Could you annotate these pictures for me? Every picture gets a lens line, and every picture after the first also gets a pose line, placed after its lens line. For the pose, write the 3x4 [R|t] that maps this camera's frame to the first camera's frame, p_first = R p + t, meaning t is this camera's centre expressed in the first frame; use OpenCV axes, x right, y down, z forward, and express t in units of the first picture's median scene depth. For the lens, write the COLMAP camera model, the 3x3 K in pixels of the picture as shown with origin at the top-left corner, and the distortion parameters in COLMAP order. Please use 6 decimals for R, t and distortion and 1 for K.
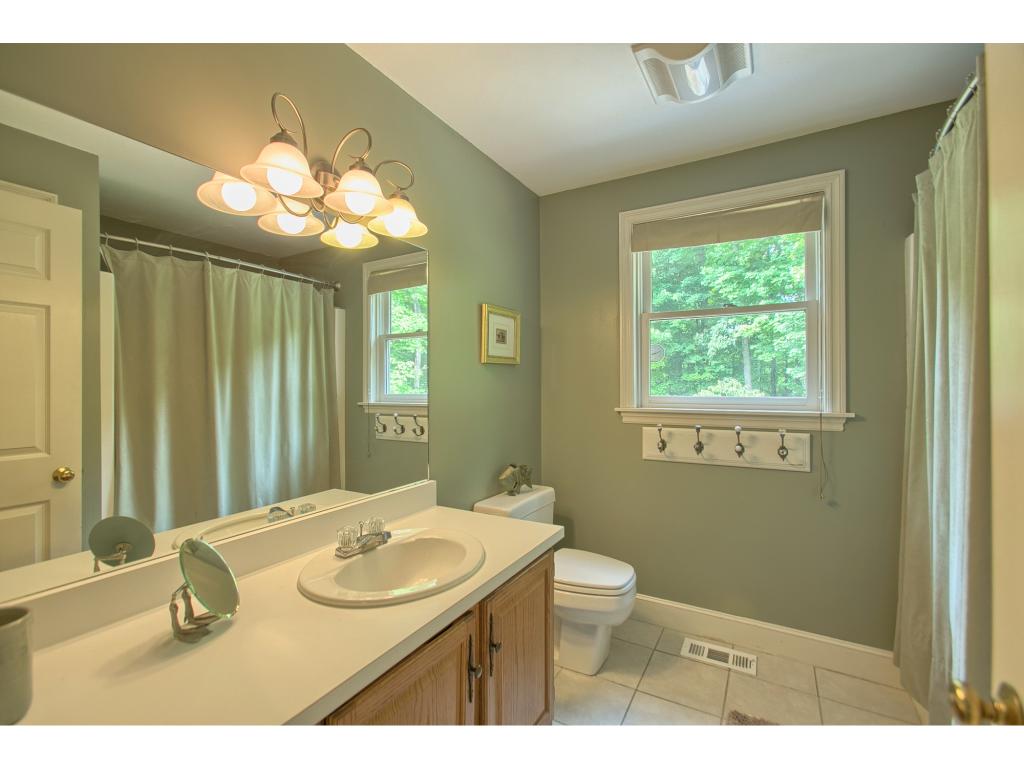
lens RADIAL K [[454.2, 0, 509.5], [0, 454.2, 385.3], [0, 0, 1]] dist [-0.009176, 0.007242]
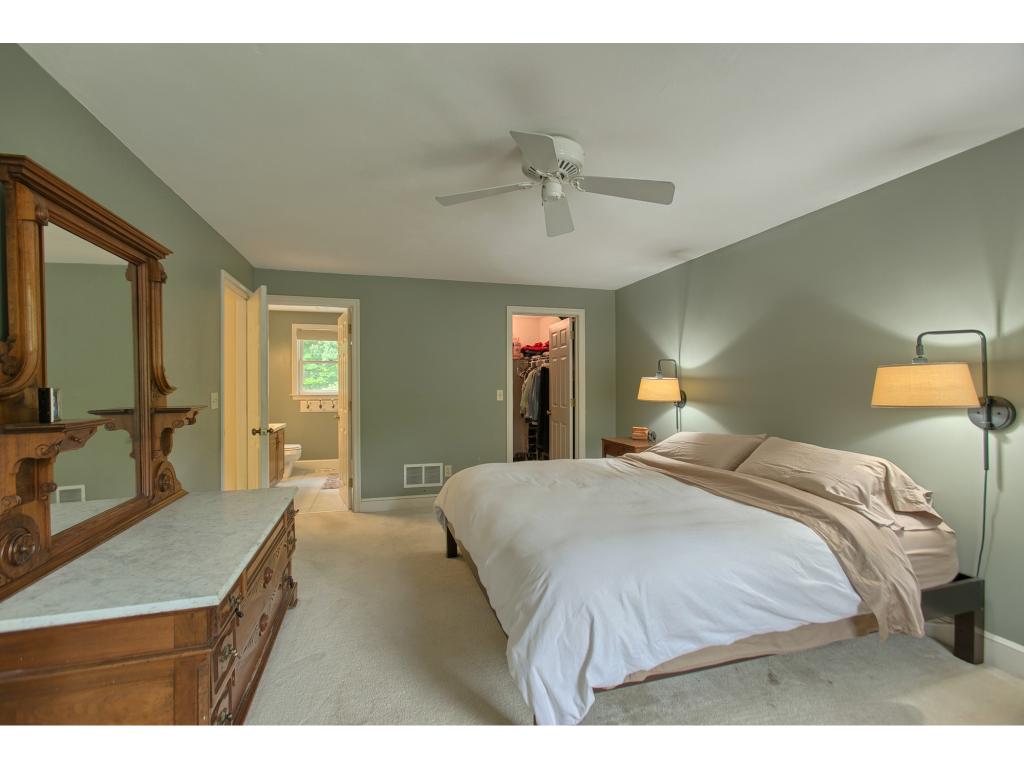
lens RADIAL K [[454.2, 0, 511.7], [0, 454.2, 388.2], [0, 0, 1]] dist [-0.009176, 0.007242]
pose [[0.689067, 0.001913, 0.724695, -0.853284], [-0.002140, 0.999998, -0.000606, 0.010746], [-0.724694, -0.001134, 0.689070, -1.912873]]
